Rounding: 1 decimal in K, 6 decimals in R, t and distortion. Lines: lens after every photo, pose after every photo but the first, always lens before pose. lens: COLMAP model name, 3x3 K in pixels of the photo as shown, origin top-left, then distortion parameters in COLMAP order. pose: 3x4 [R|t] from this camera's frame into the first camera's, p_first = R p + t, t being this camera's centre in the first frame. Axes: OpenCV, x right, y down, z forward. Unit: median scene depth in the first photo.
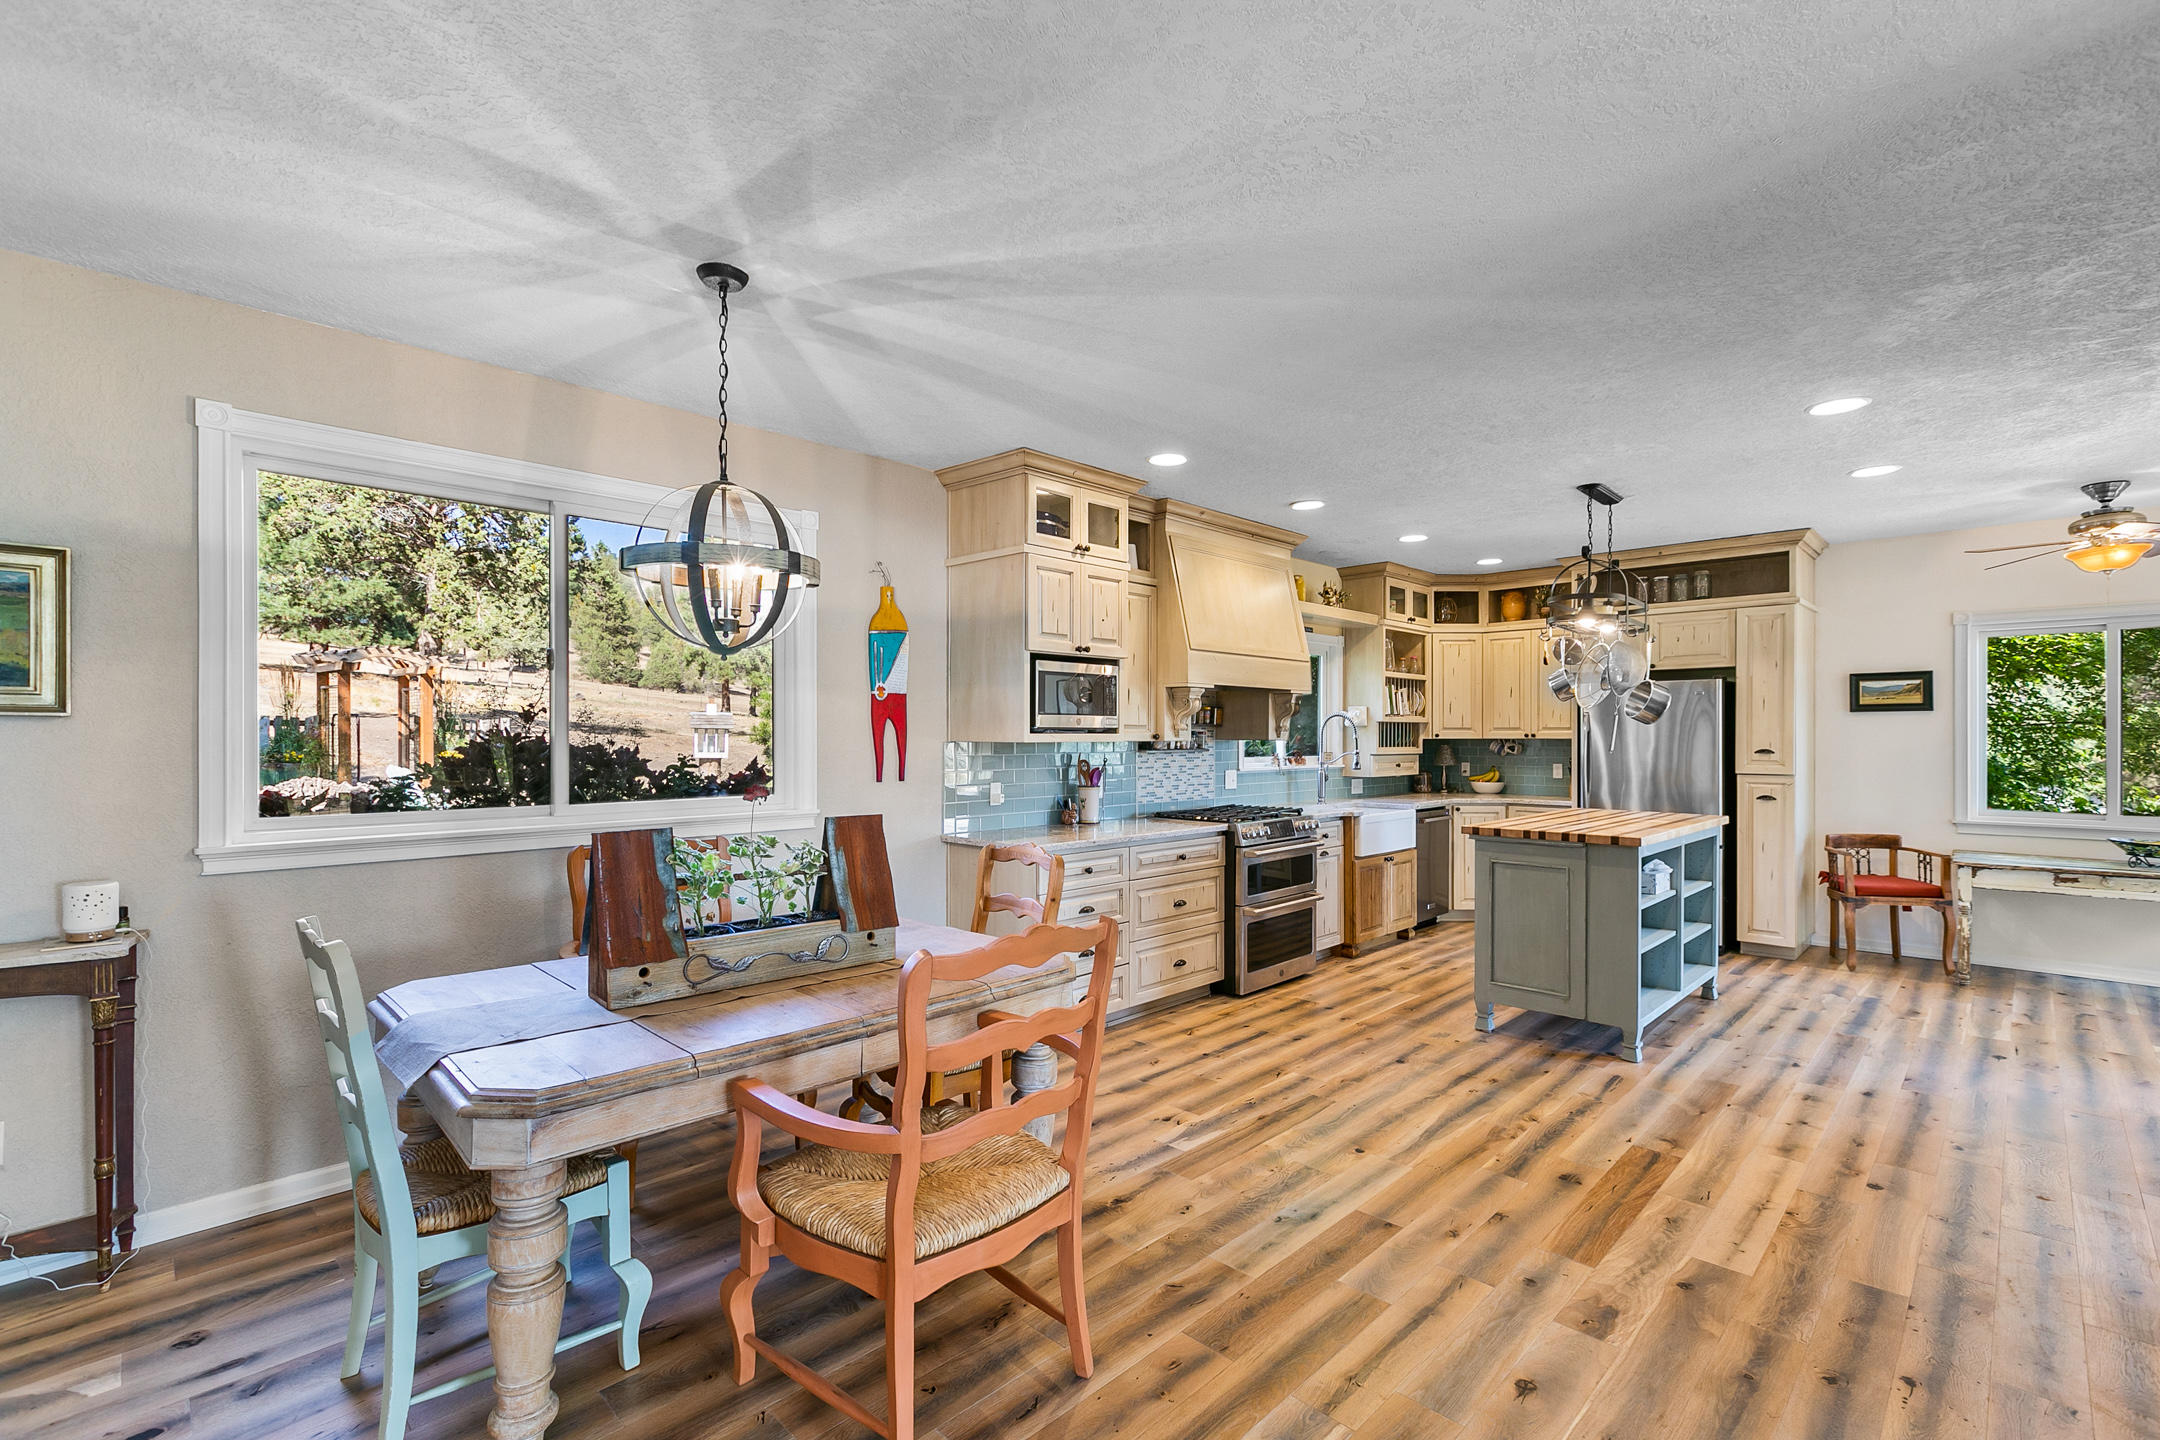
lens RADIAL K [[970.2, 0, 1080.0], [0, 970.2, 720.0], [0, 0, 1]] dist [0.000704, 0.000105]
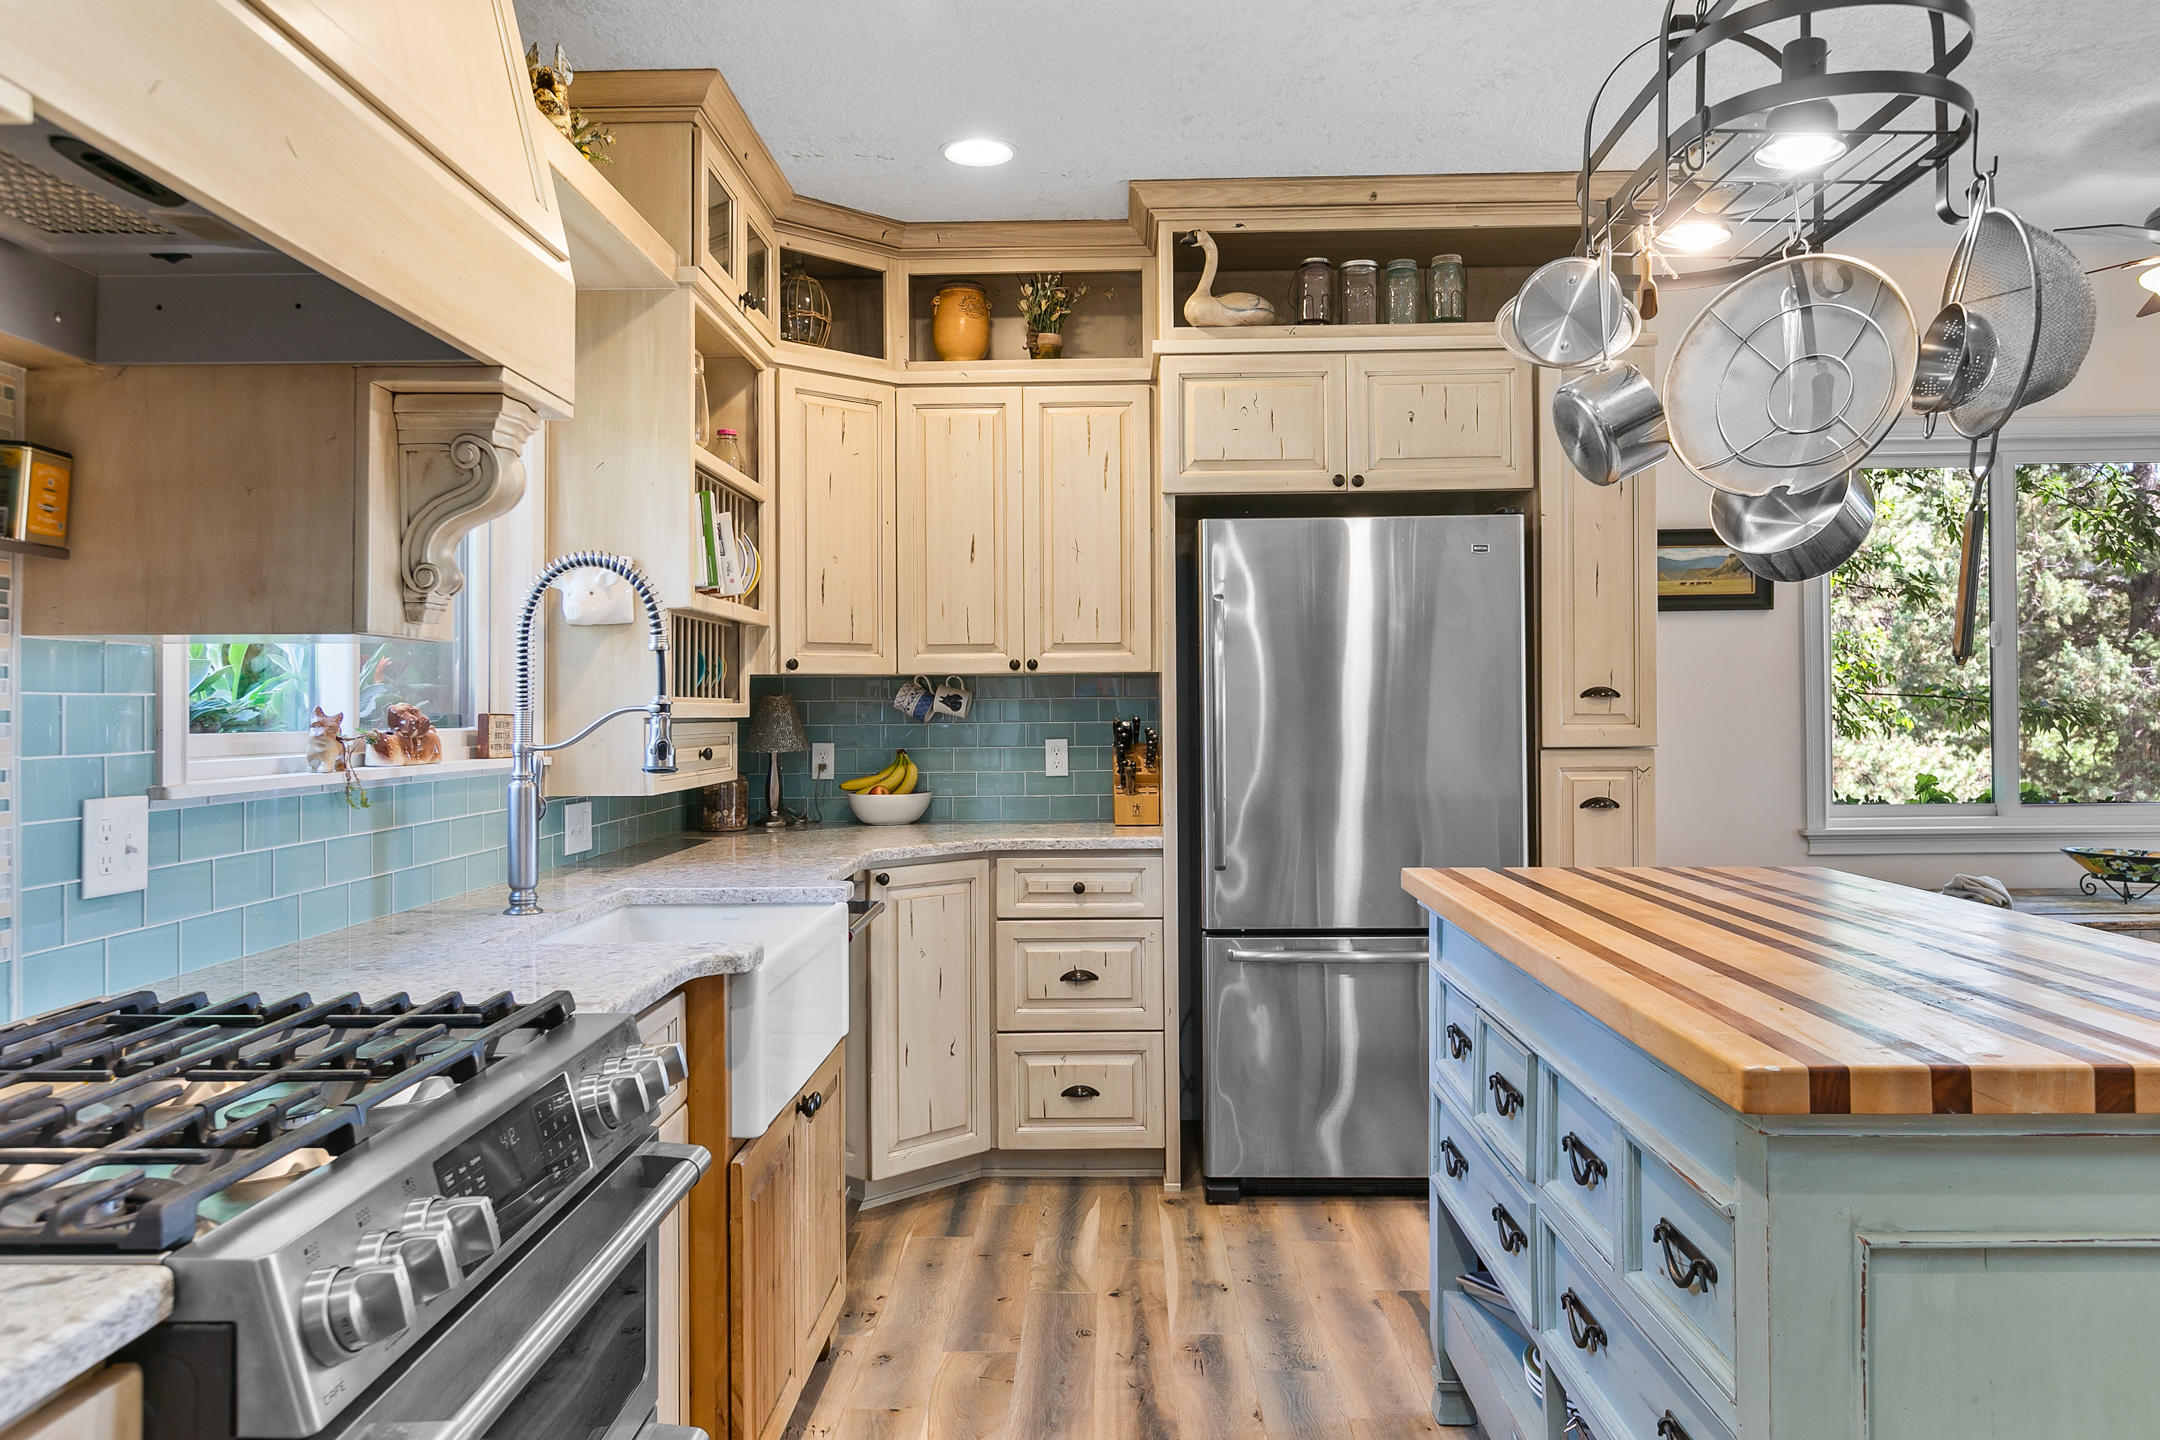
lens RADIAL K [[1530.0, 0, 1081.7], [0, 1530.0, 683.3], [0, 0, 1]] dist [-0.000984, -0.000167]
pose [[0.724400, 0.003297, 0.689372, 0.083324], [0.000135, 0.999988, -0.004925, 0.029862], [-0.689380, 0.003660, 0.724391, 0.637603]]
